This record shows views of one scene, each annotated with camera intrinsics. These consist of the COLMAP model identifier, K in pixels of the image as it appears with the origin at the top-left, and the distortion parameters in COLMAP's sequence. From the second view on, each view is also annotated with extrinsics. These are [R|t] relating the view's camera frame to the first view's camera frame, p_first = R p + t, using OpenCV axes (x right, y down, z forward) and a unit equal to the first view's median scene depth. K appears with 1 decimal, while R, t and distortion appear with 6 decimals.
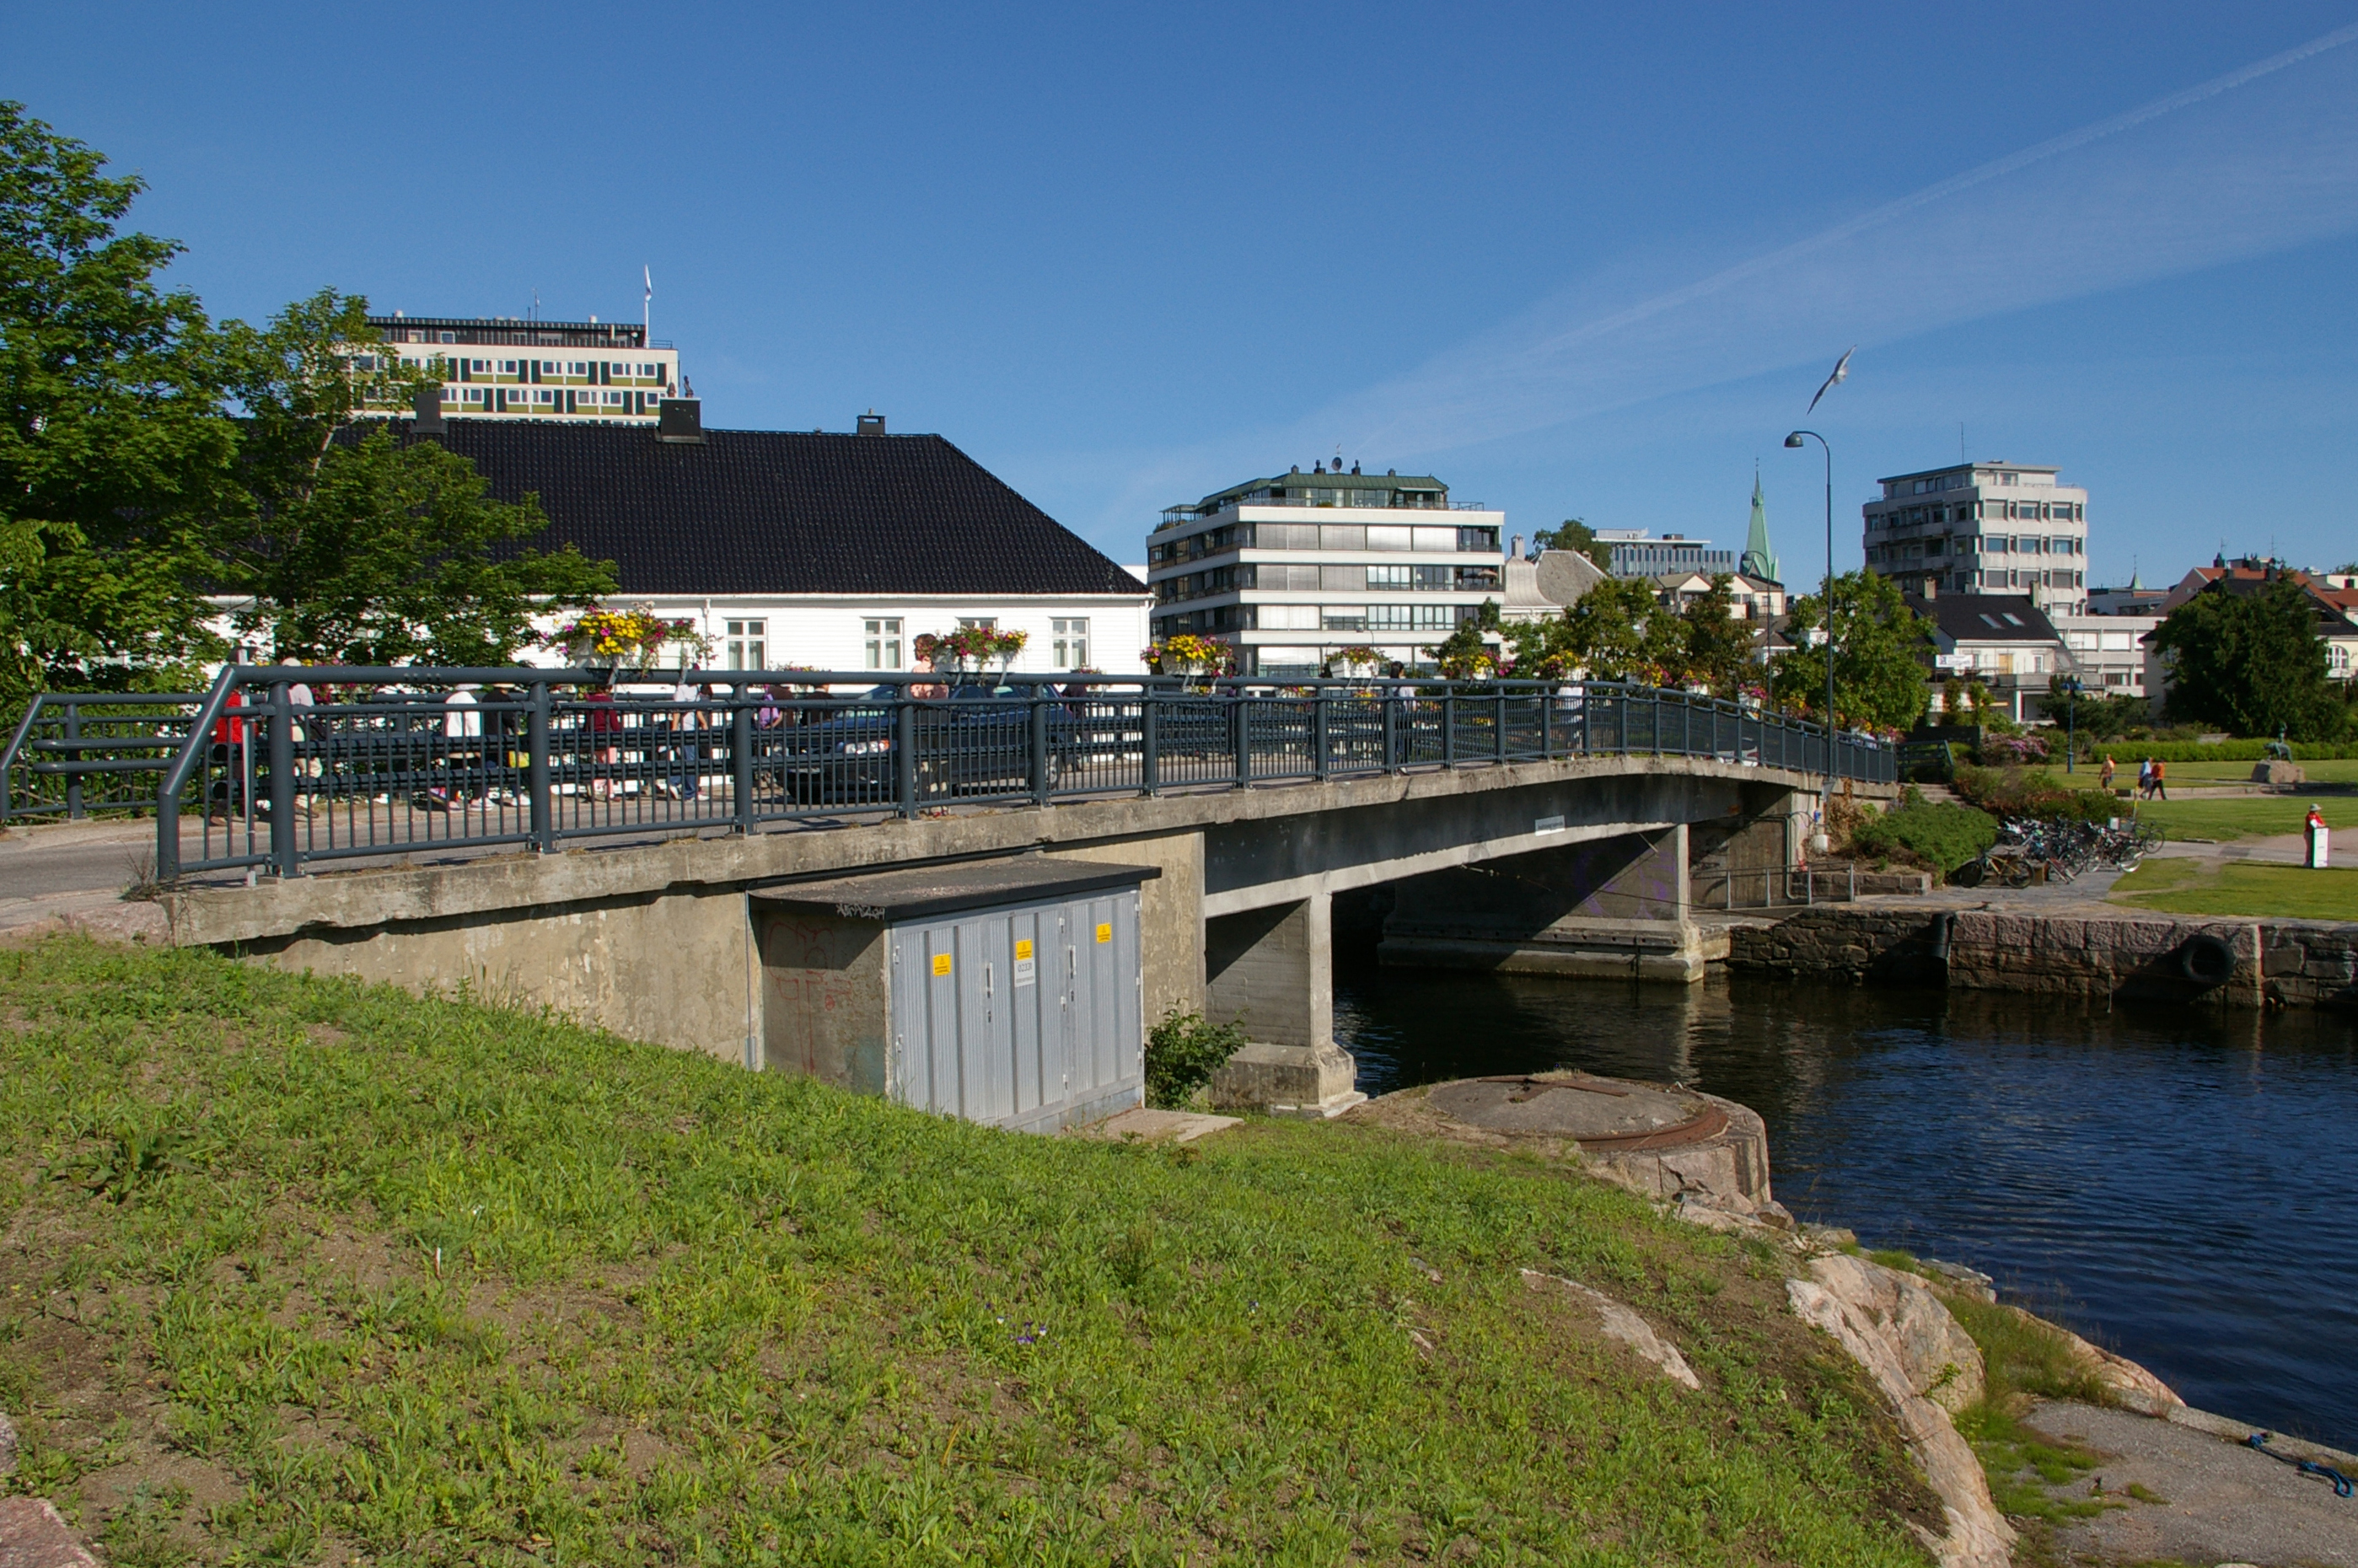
lens RADIAL K [[1890.4, 0, 1179.0], [0, 1890.4, 784.0], [0, 0, 1]] dist [-0.098073, 0.059988]
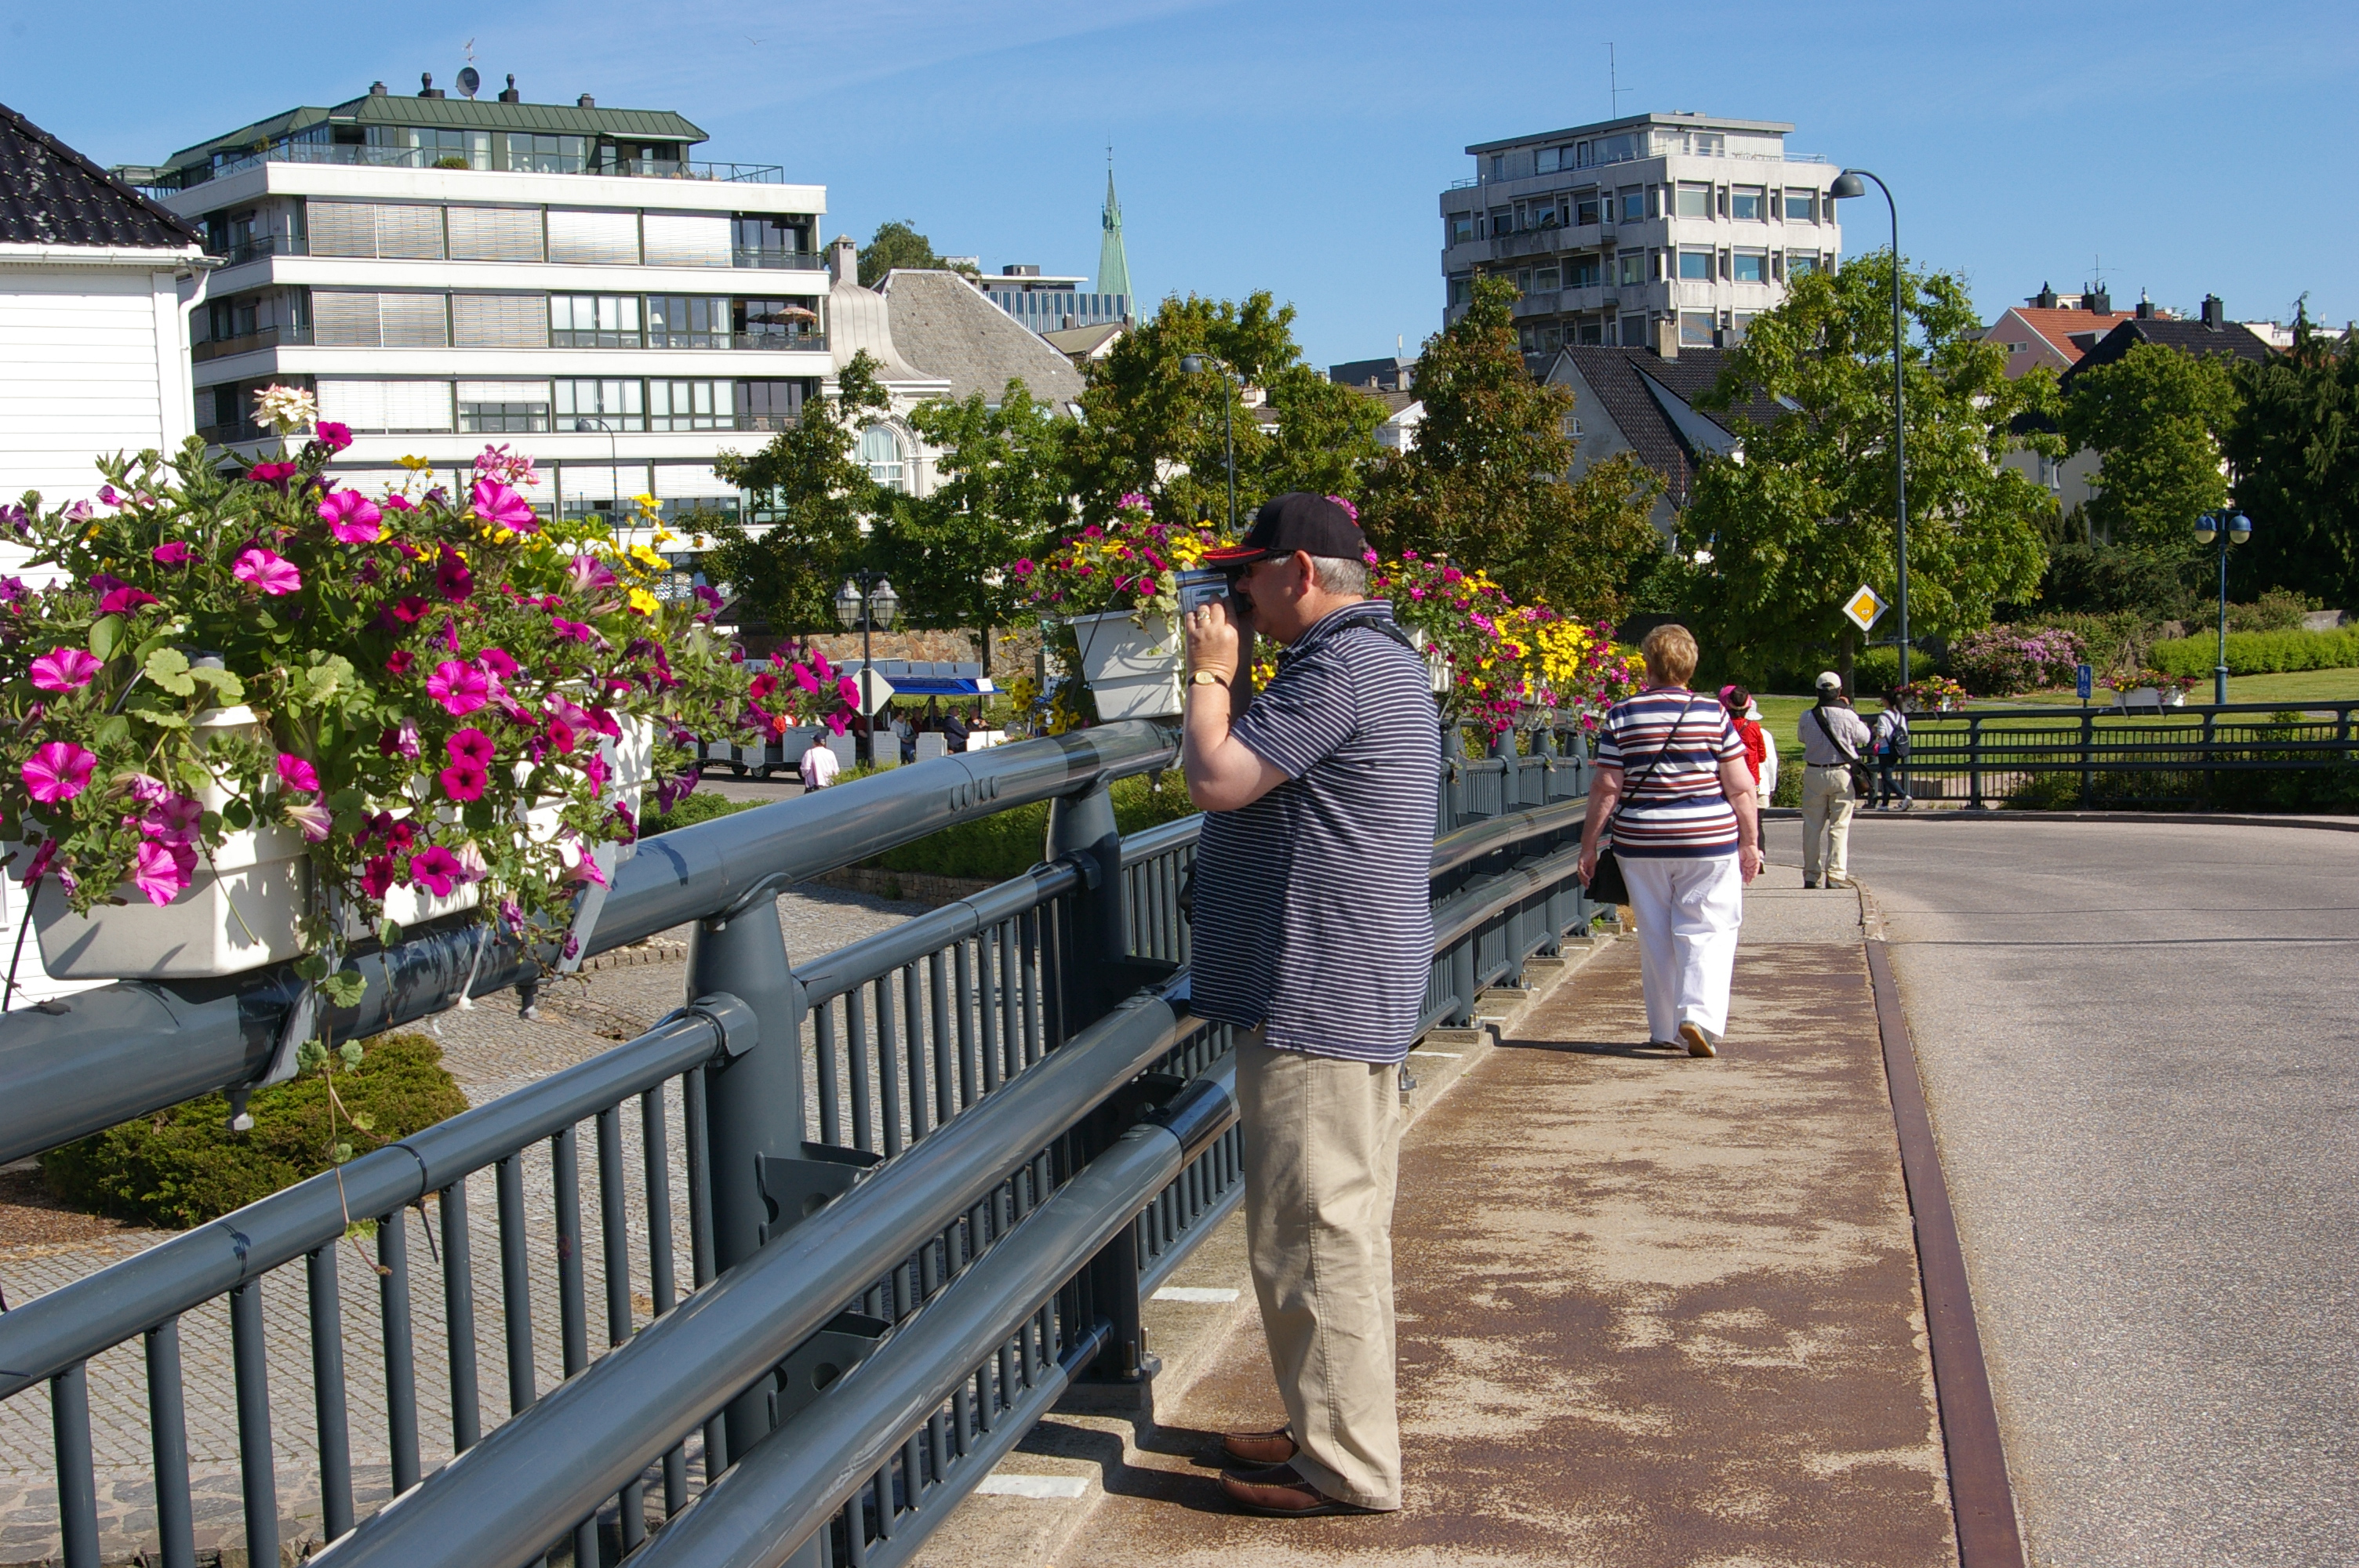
lens RADIAL K [[3264.7, 0, 1179.5], [0, 3264.7, 784.0], [0, 0, 1]] dist [-0.004127, -0.018578]
pose [[0.949221, -0.040460, 0.311998, -0.010248], [0.033533, 0.999058, 0.027537, -0.010203], [-0.312818, -0.015677, 0.949684, 0.168084]]
